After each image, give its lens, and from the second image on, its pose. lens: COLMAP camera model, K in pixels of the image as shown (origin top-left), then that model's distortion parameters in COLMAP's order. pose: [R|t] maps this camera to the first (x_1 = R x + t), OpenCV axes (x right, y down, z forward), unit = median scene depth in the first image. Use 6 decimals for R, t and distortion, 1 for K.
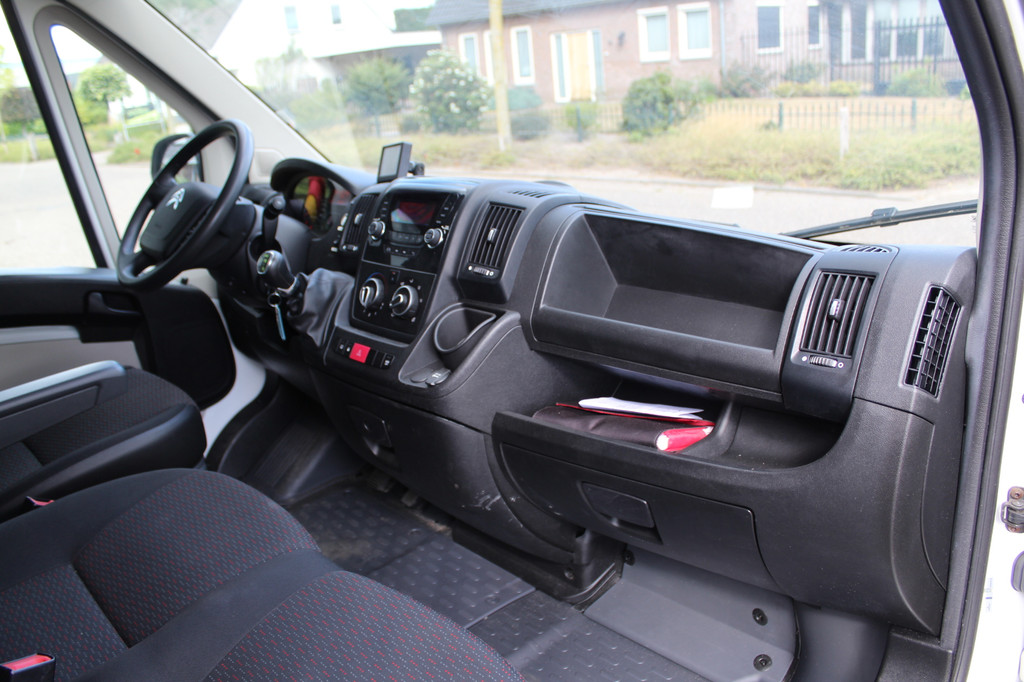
lens RADIAL K [[850.1, 0, 513.6], [0, 850.1, 342.8], [0, 0, 1]] dist [-0.173164, 0.158979]
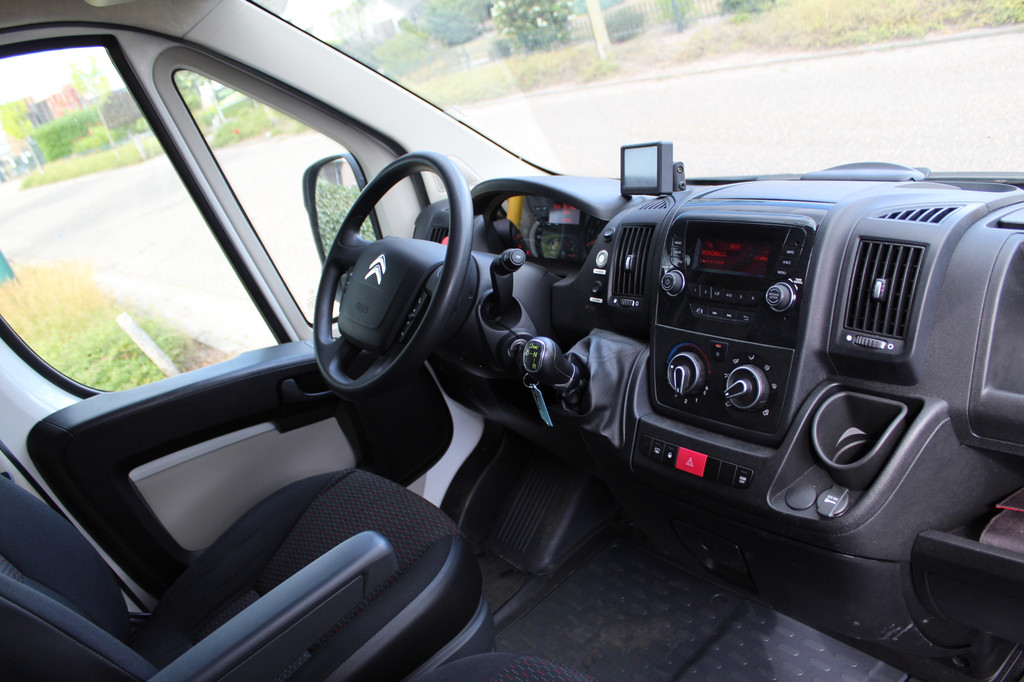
lens RADIAL K [[850.1, 0, 513.6], [0, 850.1, 342.8], [0, 0, 1]] dist [-0.173164, 0.158979]
pose [[0.974576, -0.161867, -0.154920, -0.147465], [0.177112, 0.980050, 0.090181, -0.133315], [0.137232, -0.115326, 0.983803, 0.197695]]
